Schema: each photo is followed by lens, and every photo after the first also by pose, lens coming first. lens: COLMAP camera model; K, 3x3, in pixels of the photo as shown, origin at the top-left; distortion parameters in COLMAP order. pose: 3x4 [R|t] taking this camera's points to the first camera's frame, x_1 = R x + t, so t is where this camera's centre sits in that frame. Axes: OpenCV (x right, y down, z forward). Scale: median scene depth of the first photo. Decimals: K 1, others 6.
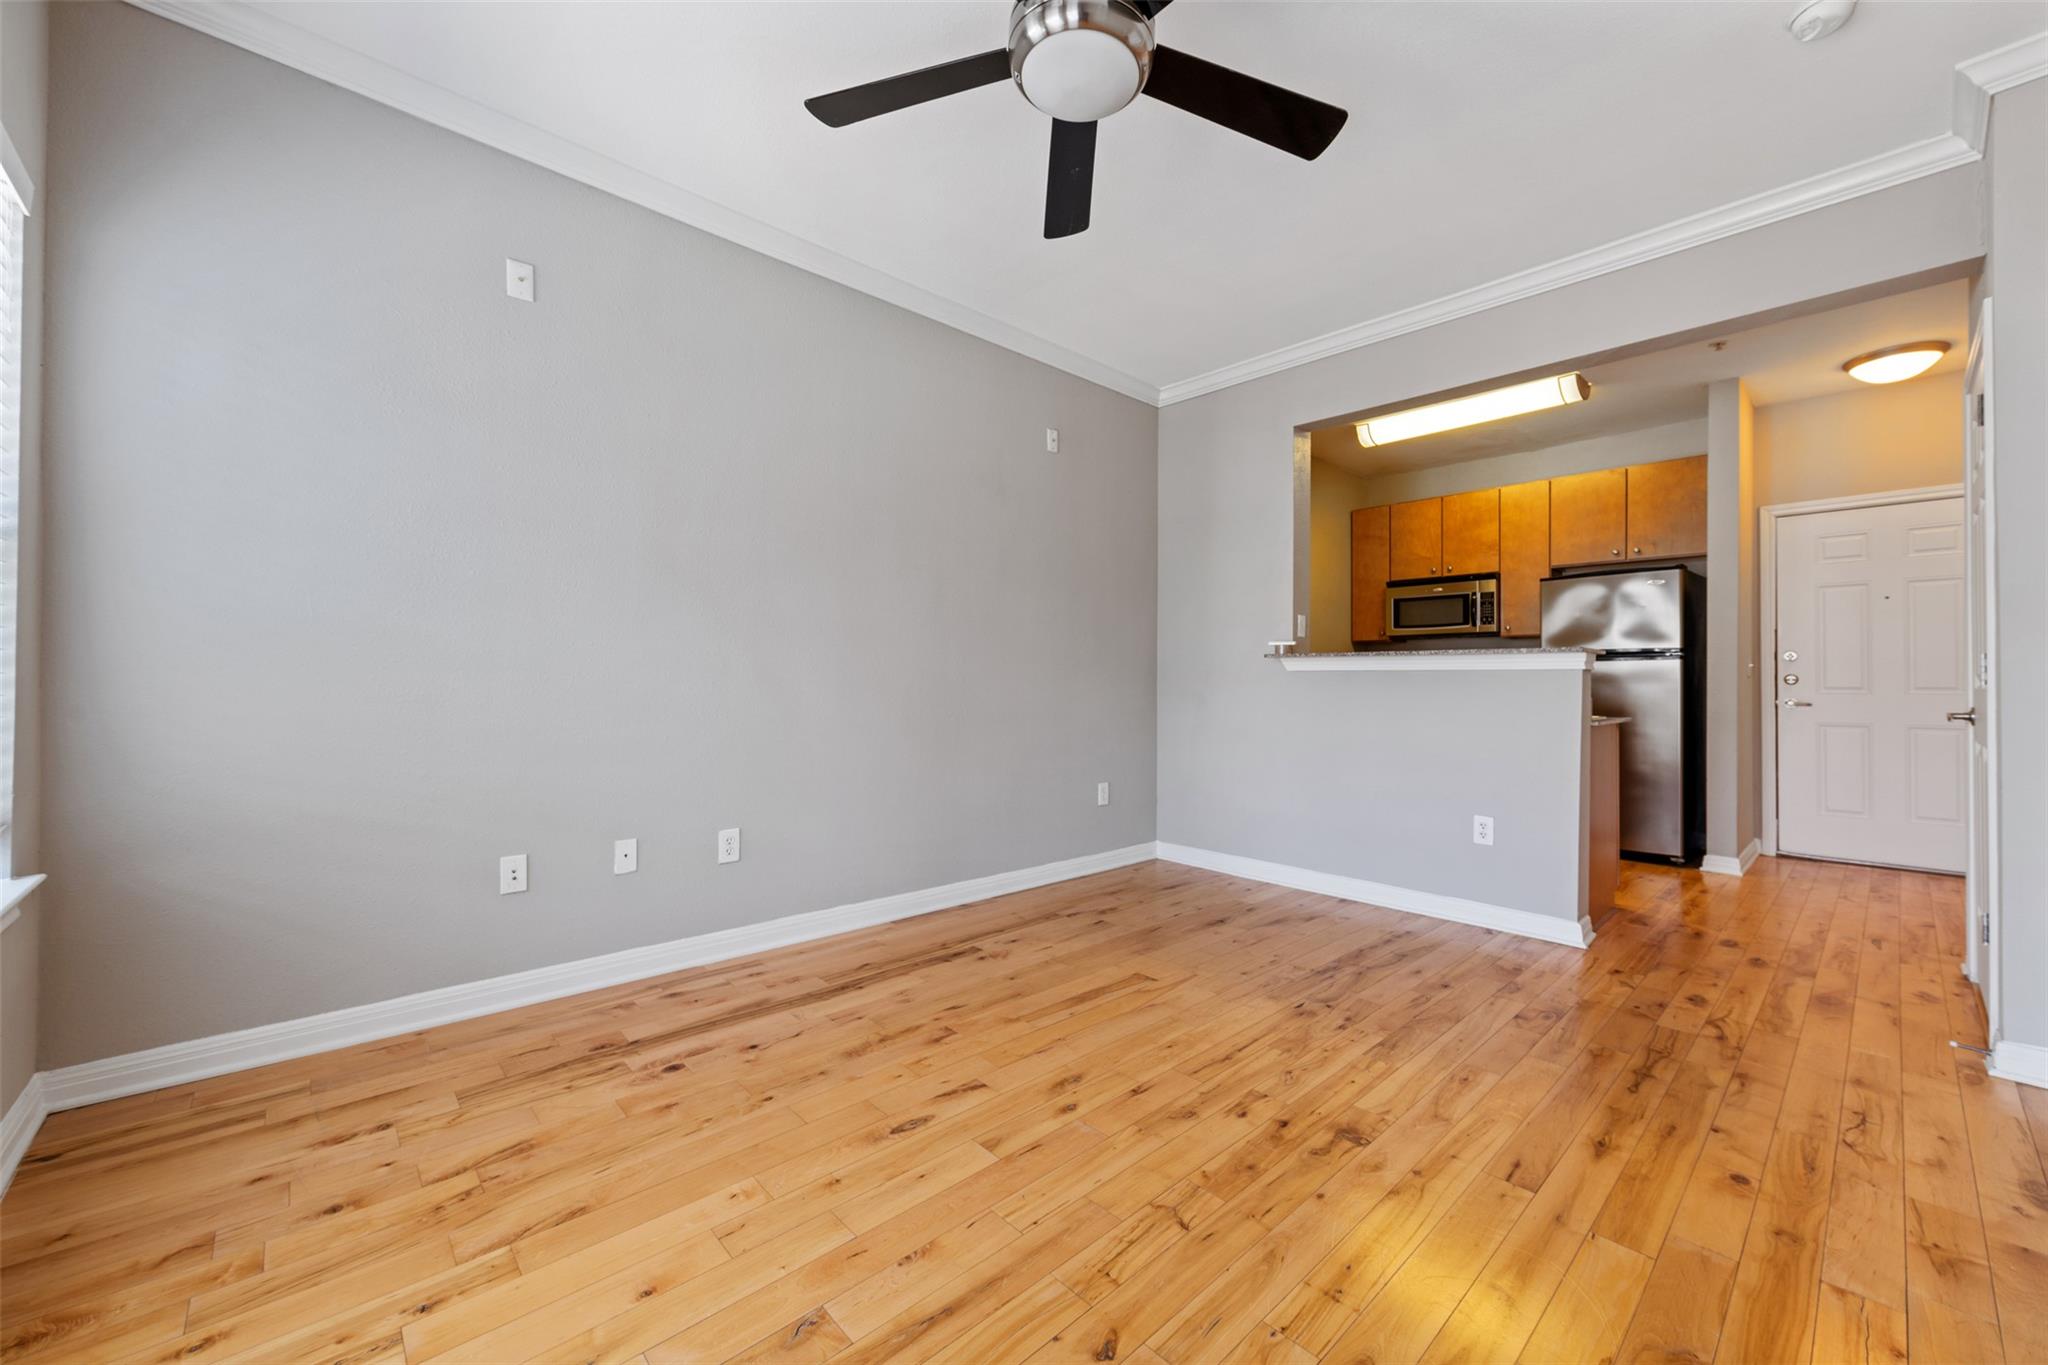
lens RADIAL K [[797.5, 0, 1025.3], [0, 797.5, 675.2], [0, 0, 1]] dist [0.003771, -0.002178]
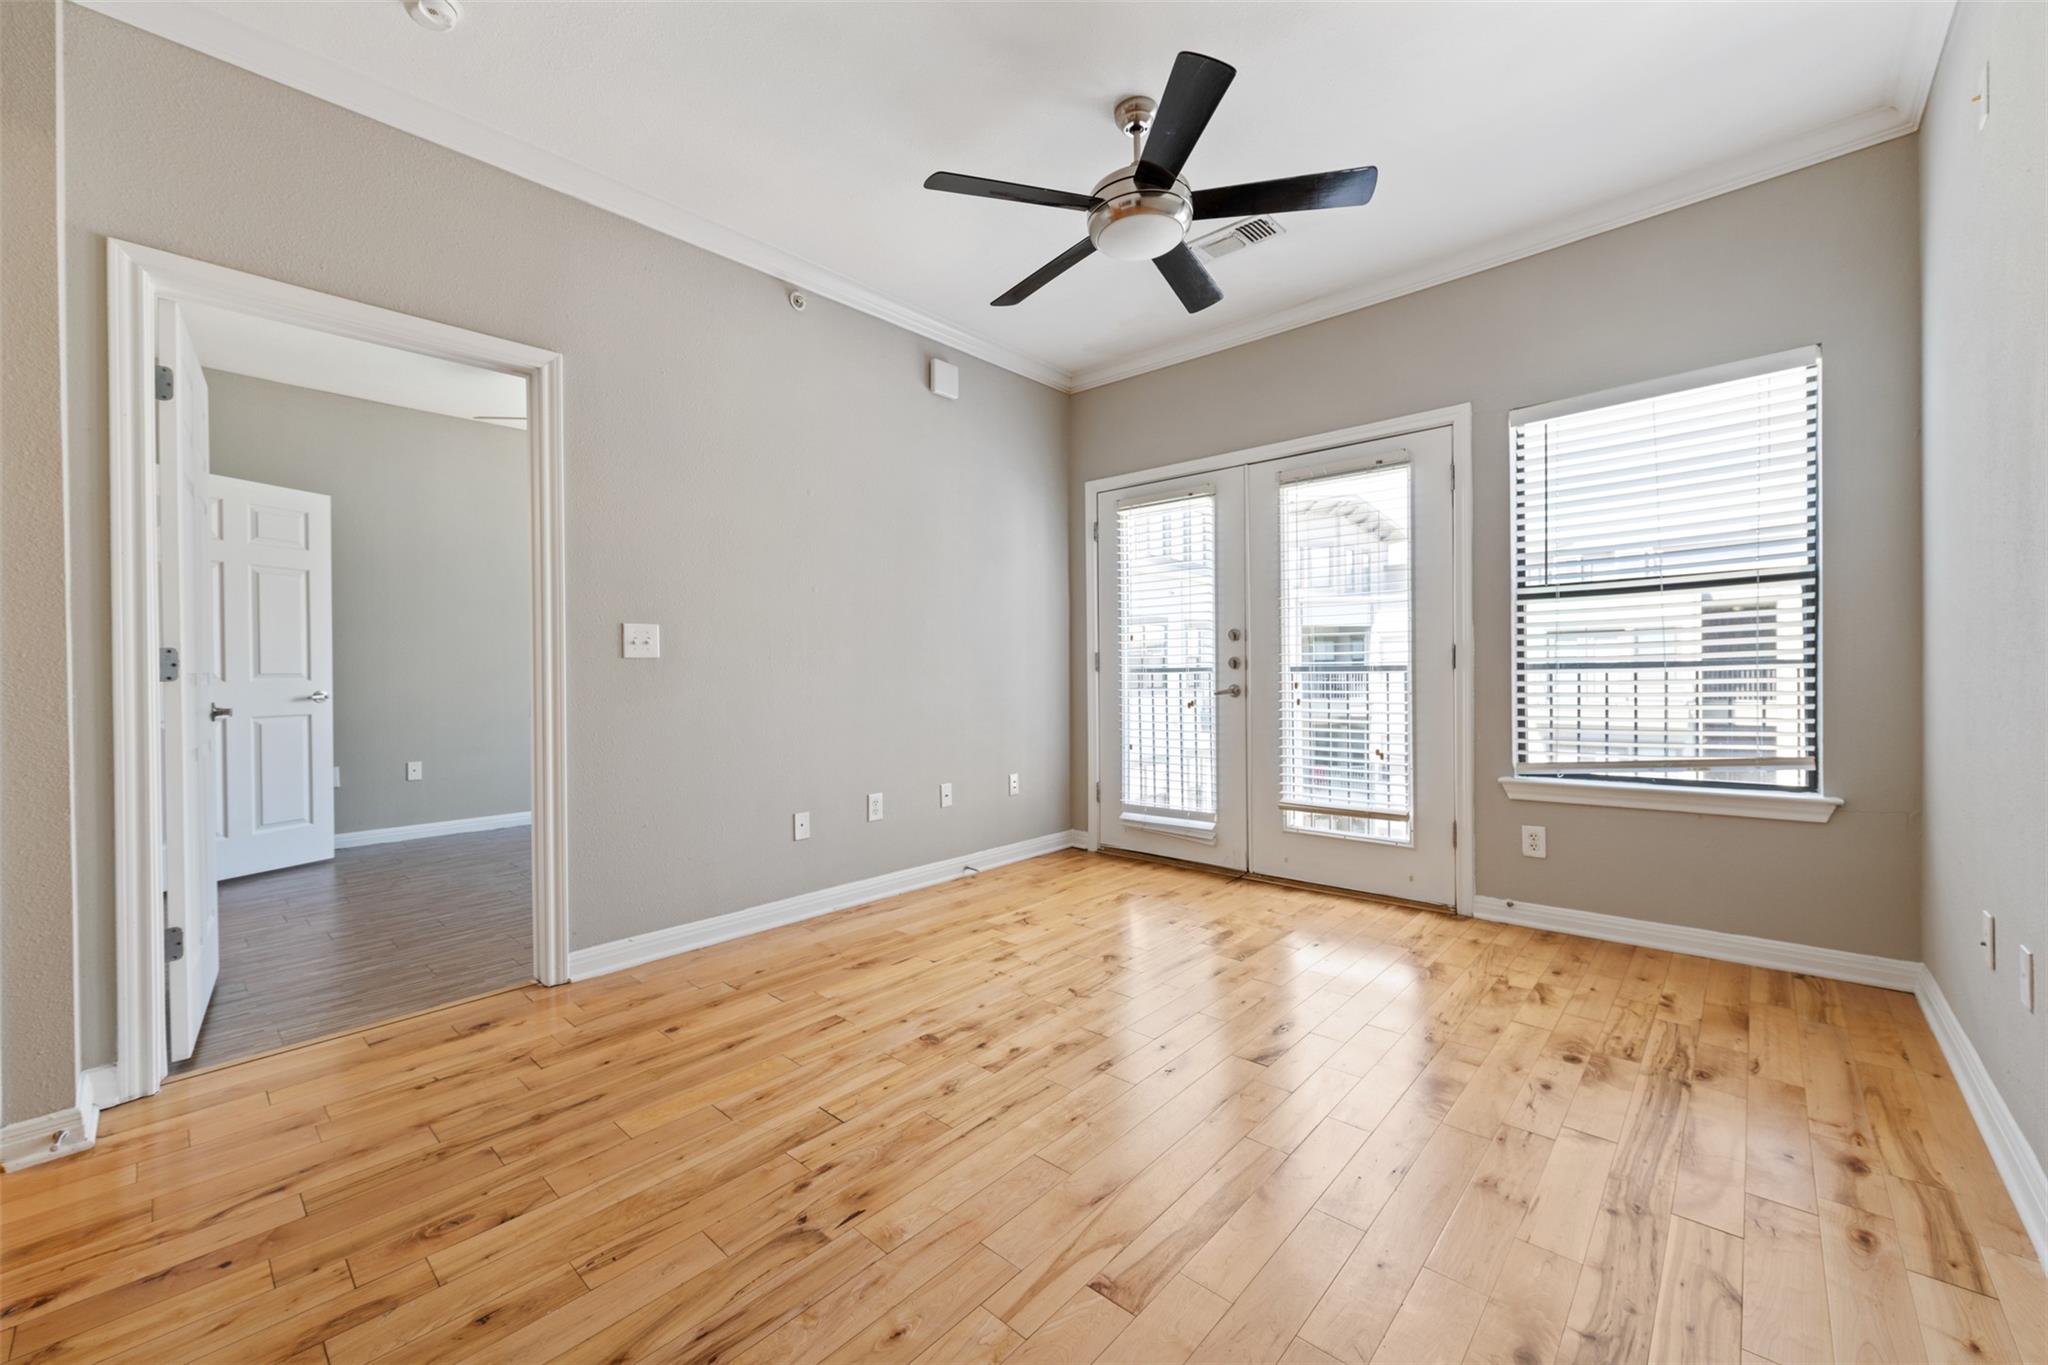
lens RADIAL K [[797.5, 0, 1023.8], [0, 797.5, 673.4], [0, 0, 1]] dist [0.003771, -0.002178]
pose [[-0.995912, 0.002674, -0.090293, 0.202361], [0.003131, 0.999983, -0.004918, 0.010868], [0.090279, -0.005181, -0.995903, 1.204585]]
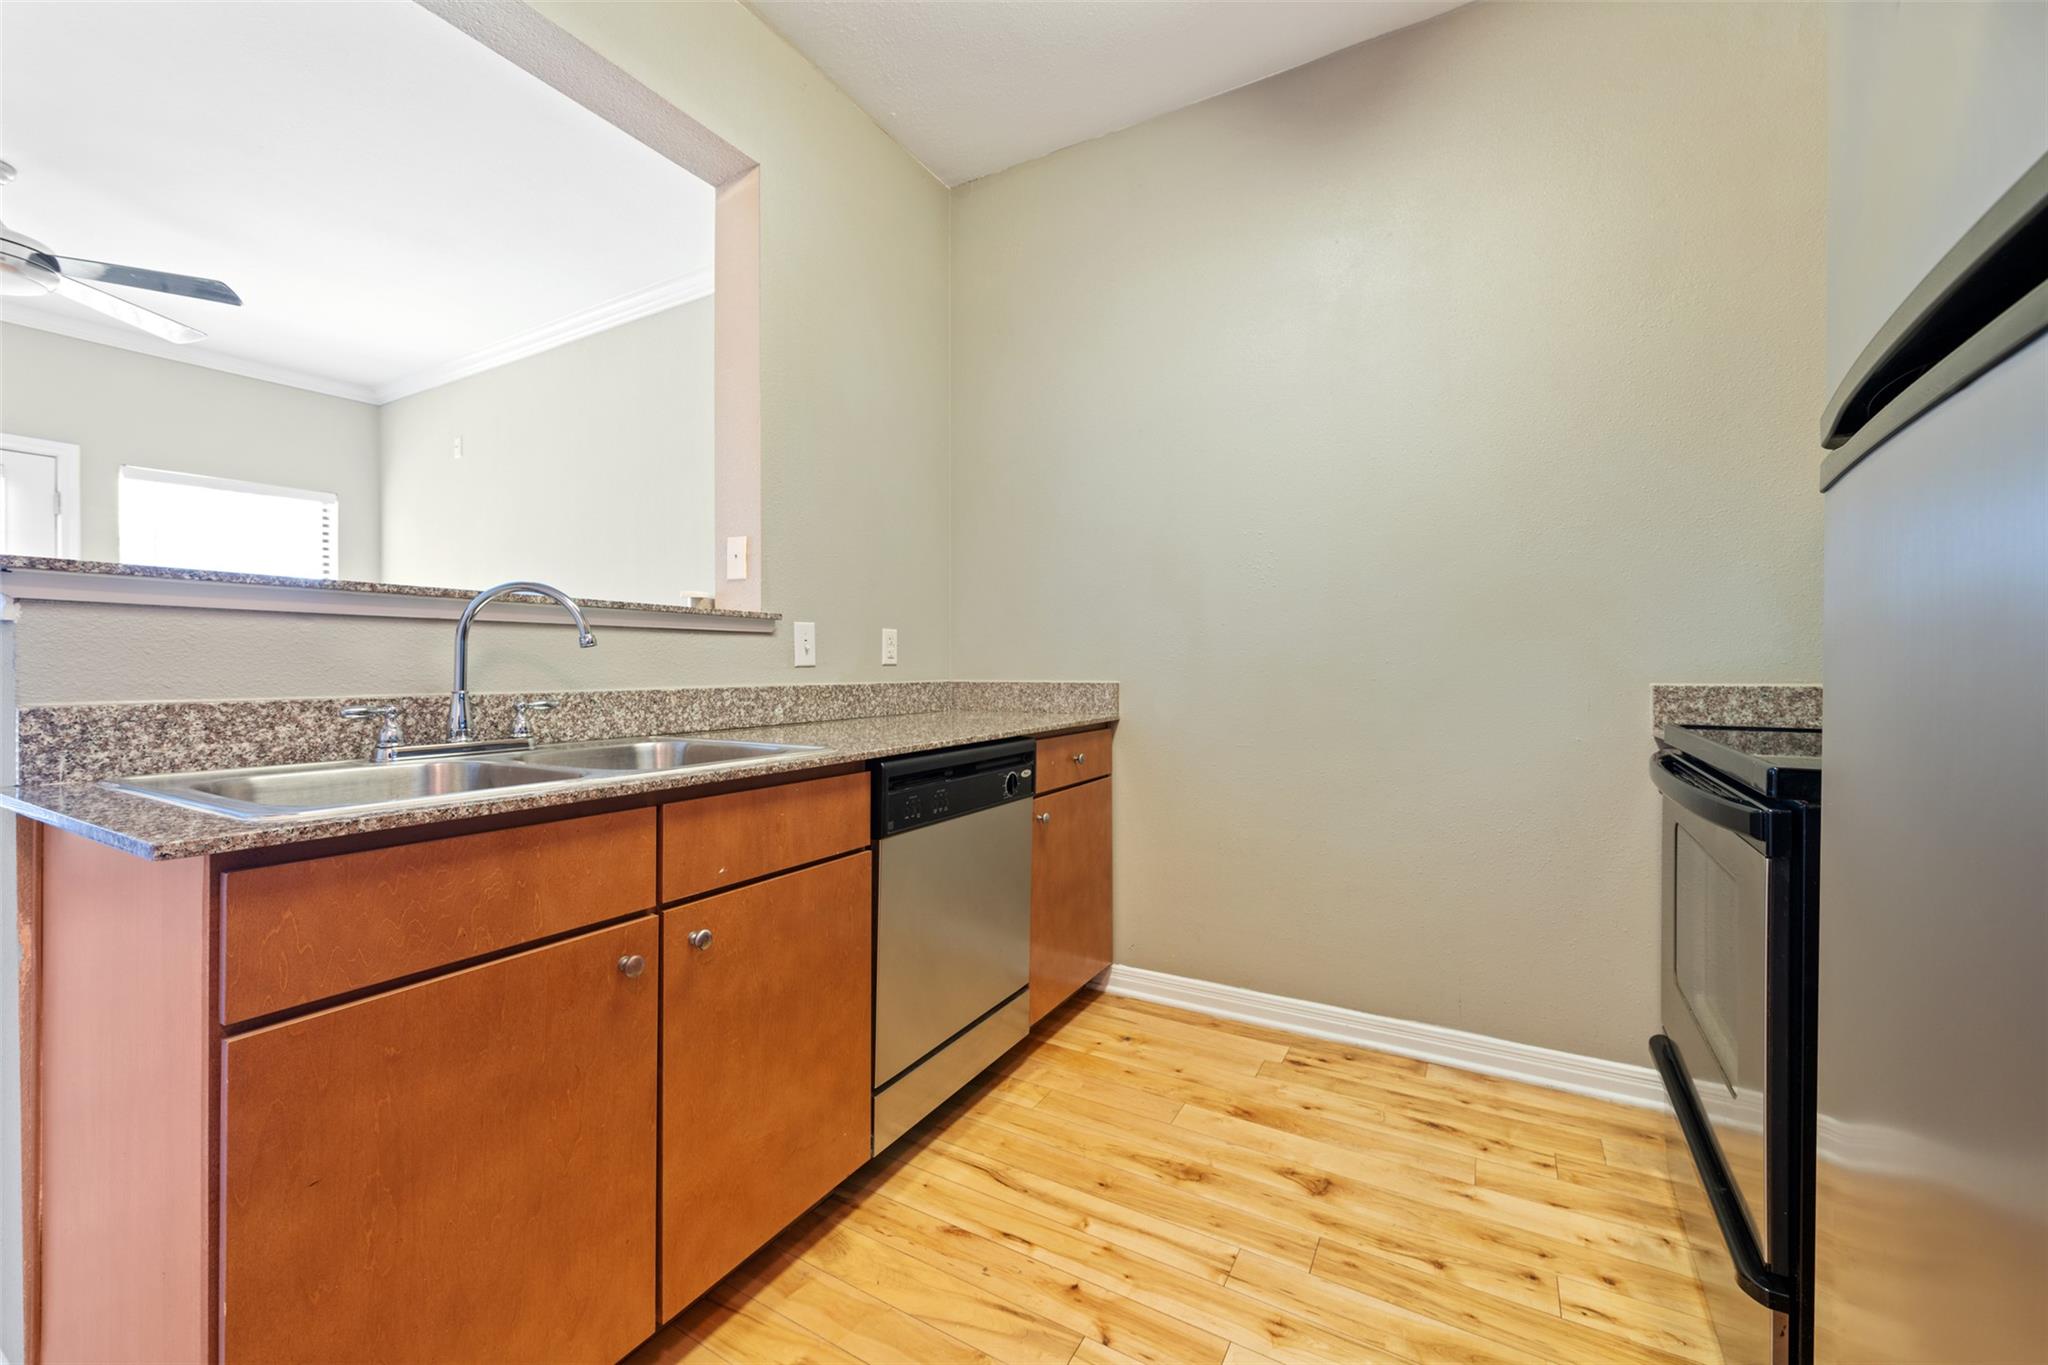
lens RADIAL K [[797.5, 0, 1029.9], [0, 797.5, 673.5], [0, 0, 1]] dist [0.003771, -0.002178]
pose [[0.305645, -0.001907, -0.952144, 1.076098], [0.010024, 0.999949, 0.001215, 0.016639], [0.952093, -0.009915, 0.305649, 1.230529]]
